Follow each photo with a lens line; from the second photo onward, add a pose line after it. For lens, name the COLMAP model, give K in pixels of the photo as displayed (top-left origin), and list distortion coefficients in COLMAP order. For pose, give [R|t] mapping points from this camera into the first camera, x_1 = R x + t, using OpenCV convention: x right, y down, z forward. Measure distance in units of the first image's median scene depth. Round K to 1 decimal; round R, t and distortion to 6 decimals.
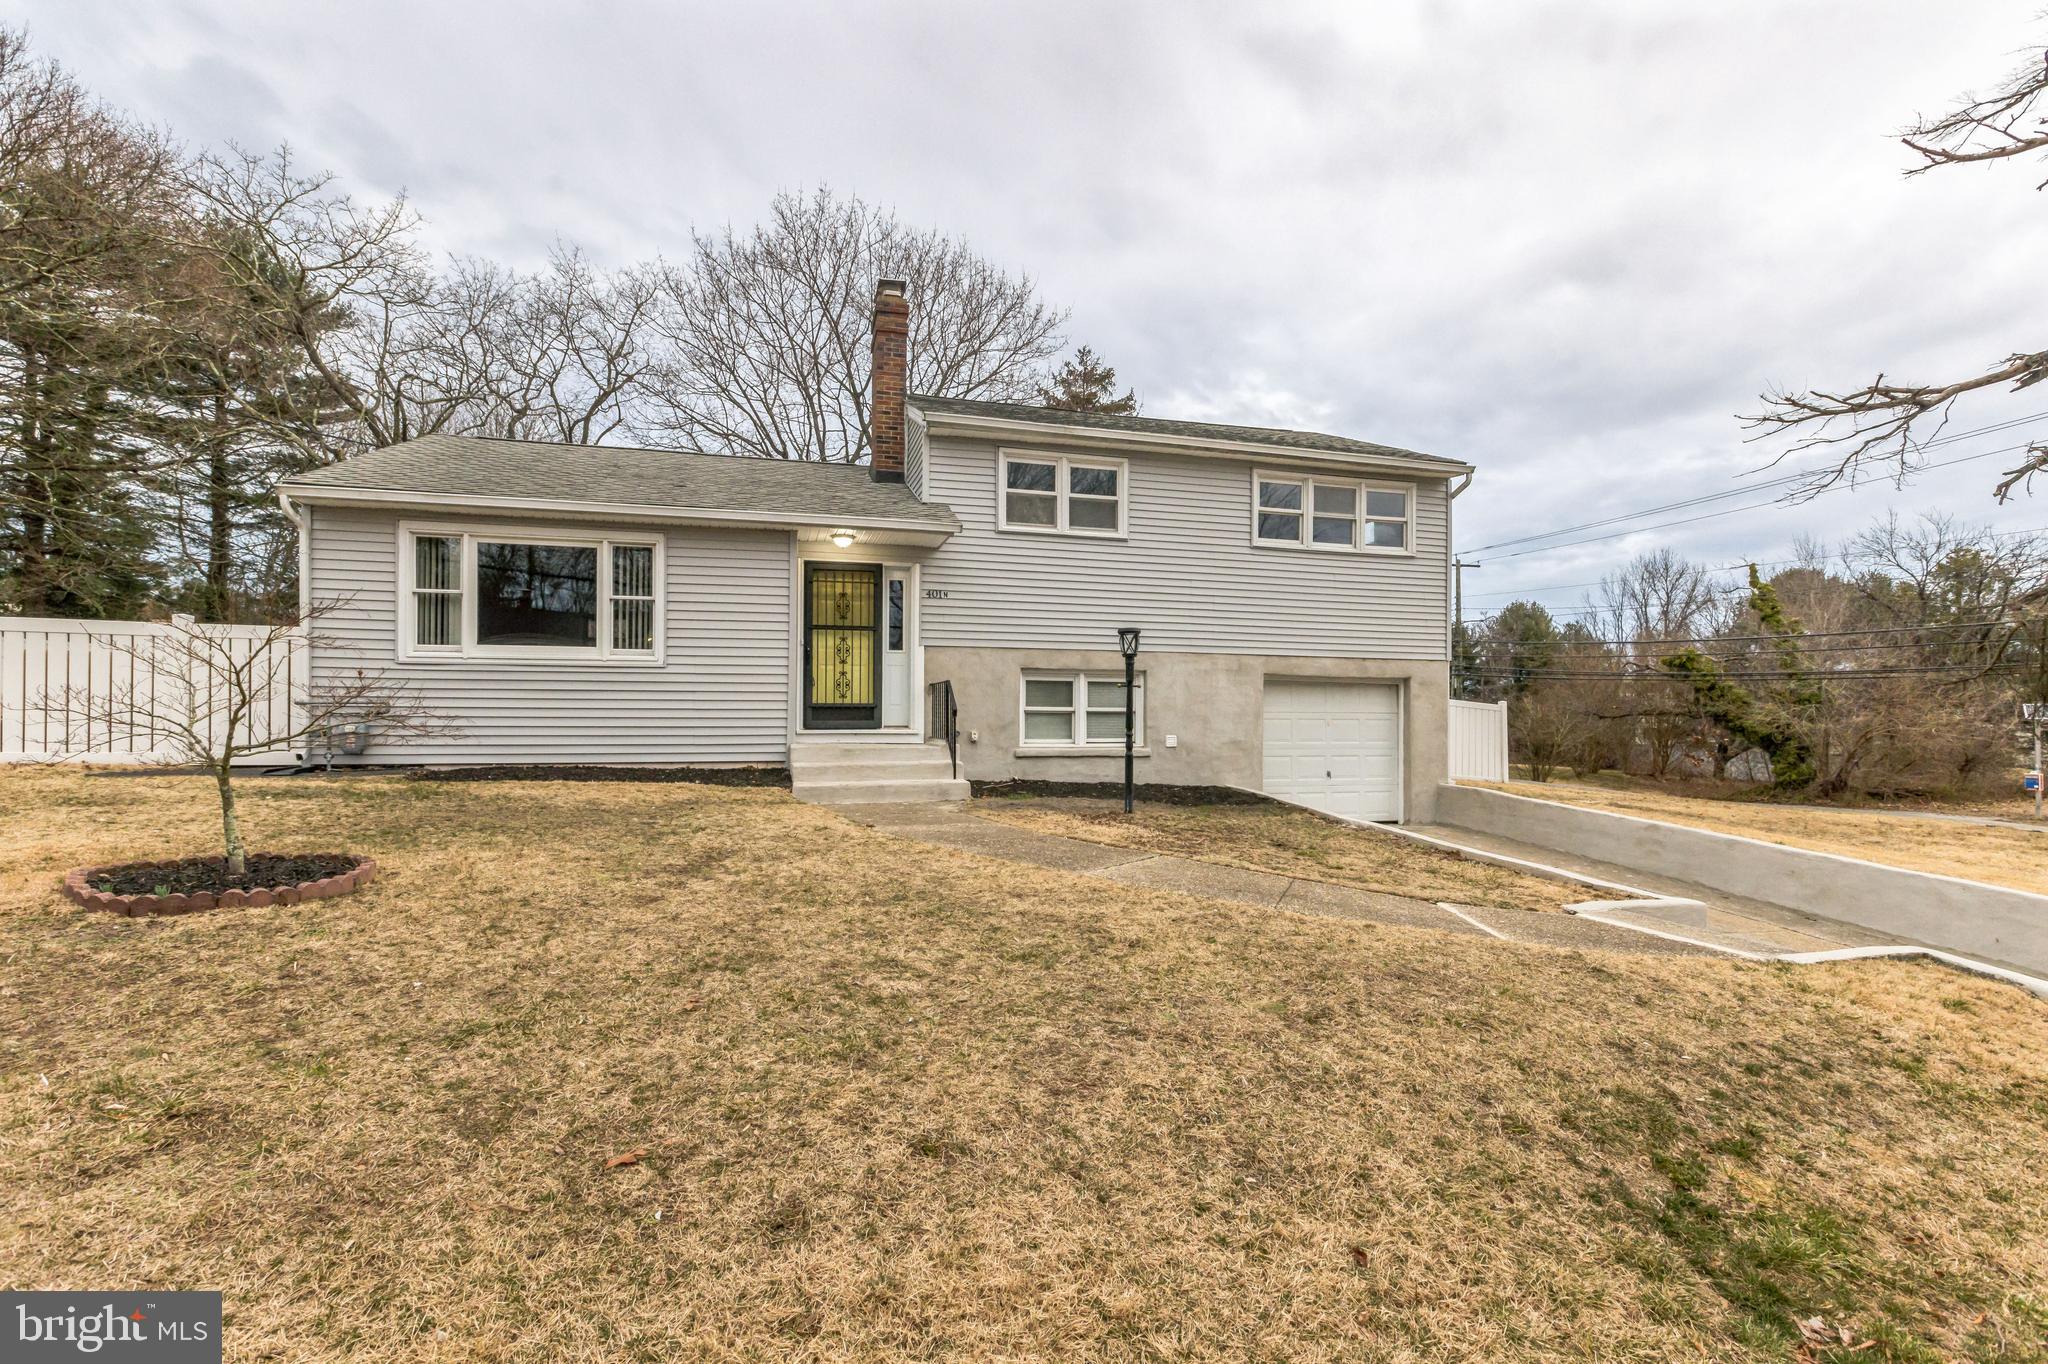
lens RADIAL K [[936.4, 0, 1066.7], [0, 936.4, 670.8], [0, 0, 1]] dist [0.004368, 0.000338]
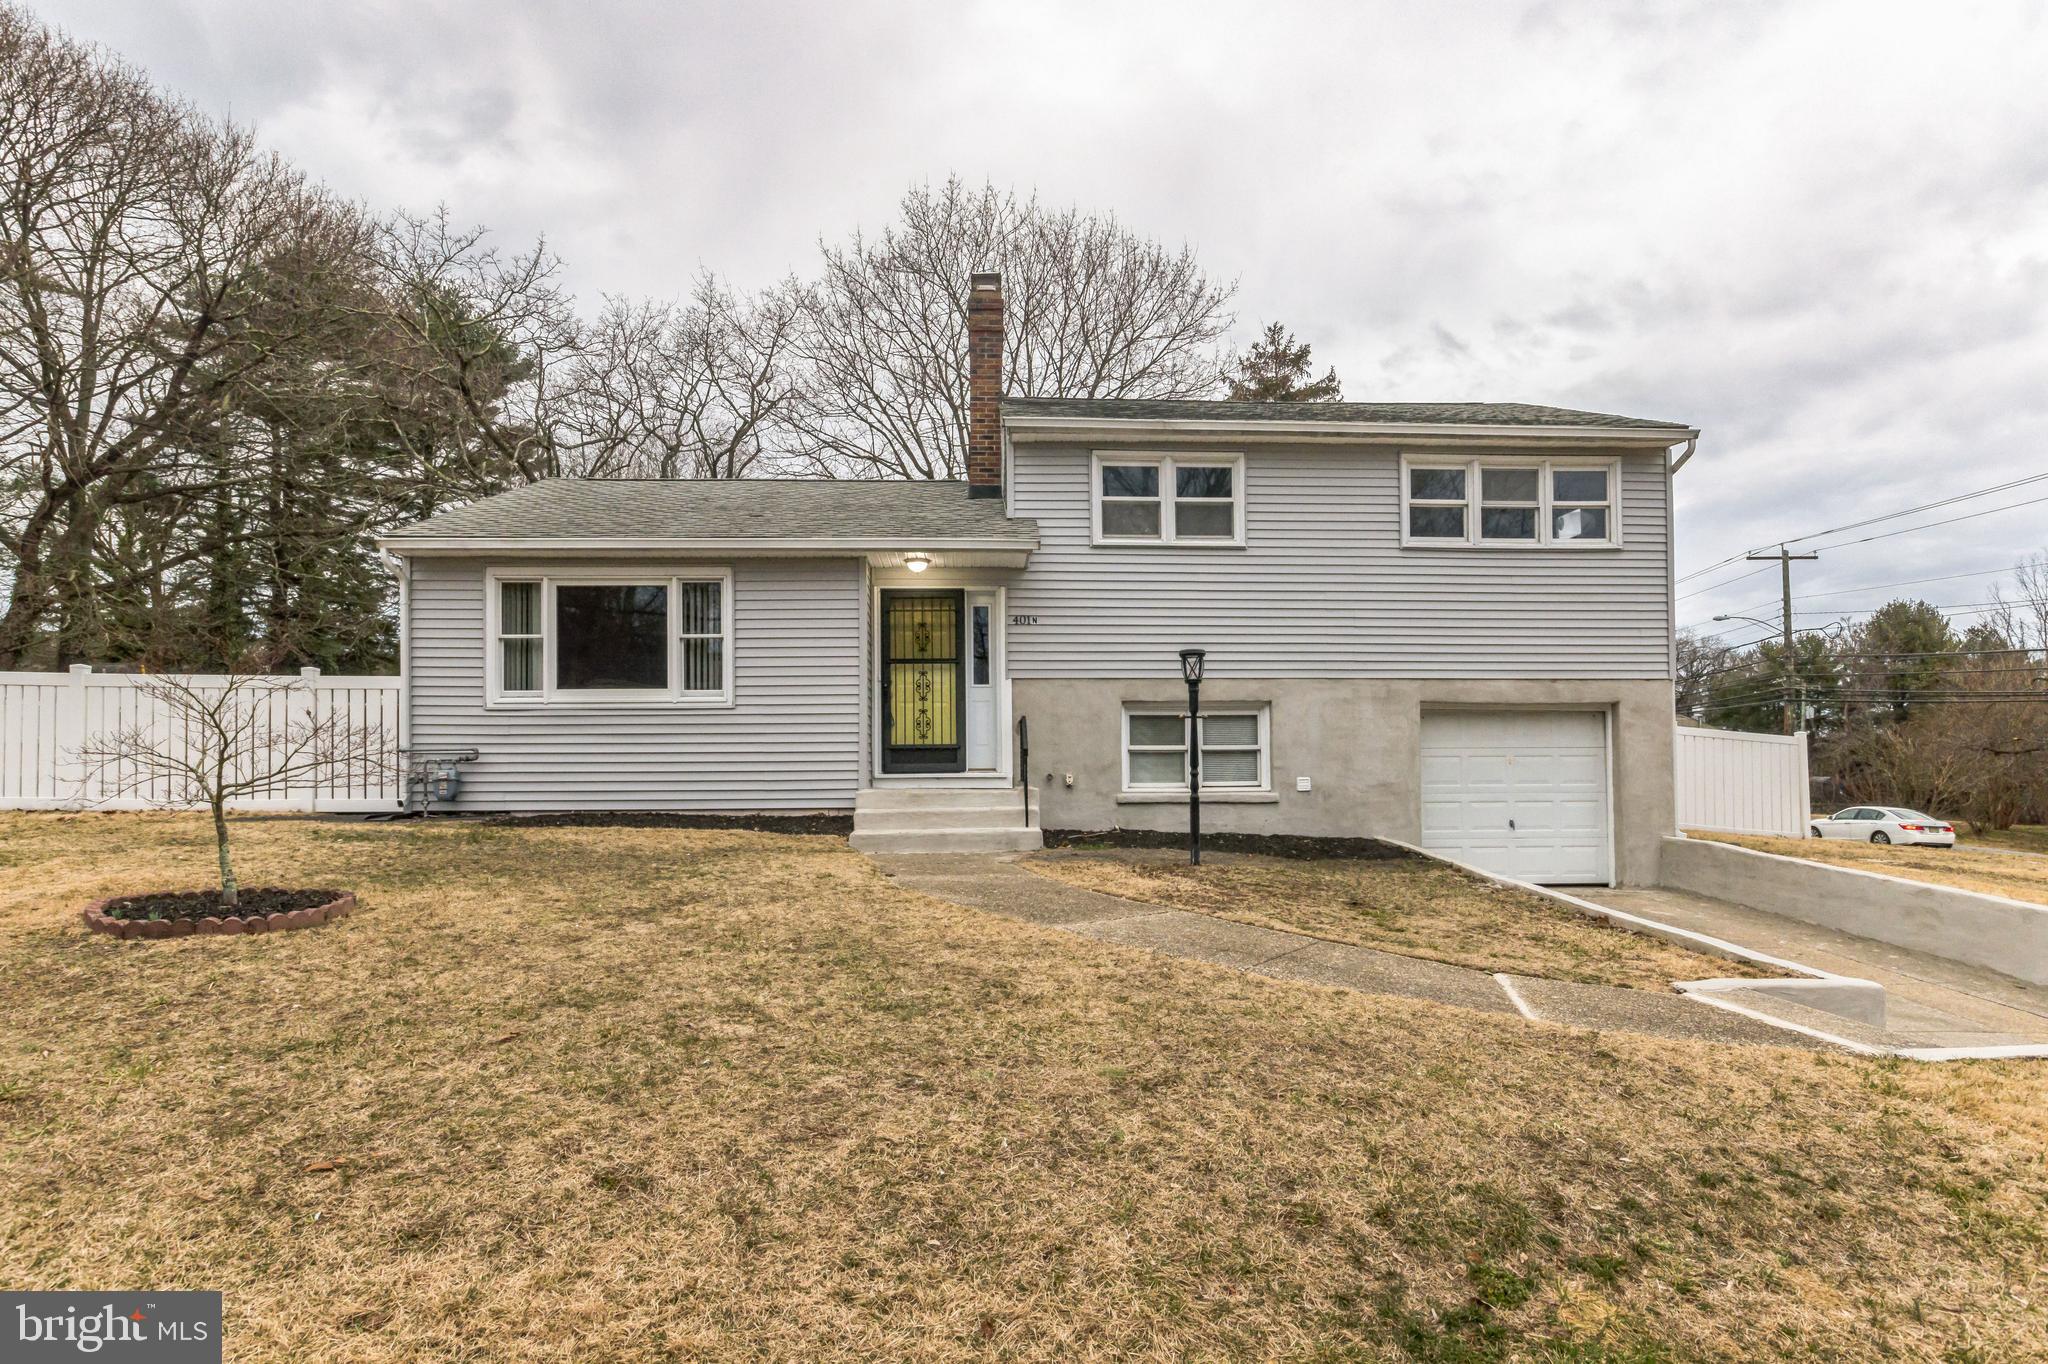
lens RADIAL K [[1082.1, 0, 1032.0], [0, 1082.1, 699.1], [0, 0, 1]] dist [0.001208, -0.001508]
pose [[0.976025, -0.023366, -0.216399, 0.107958], [0.021341, 0.999704, -0.011691, 0.006462], [0.216608, 0.006793, 0.976235, -0.001173]]
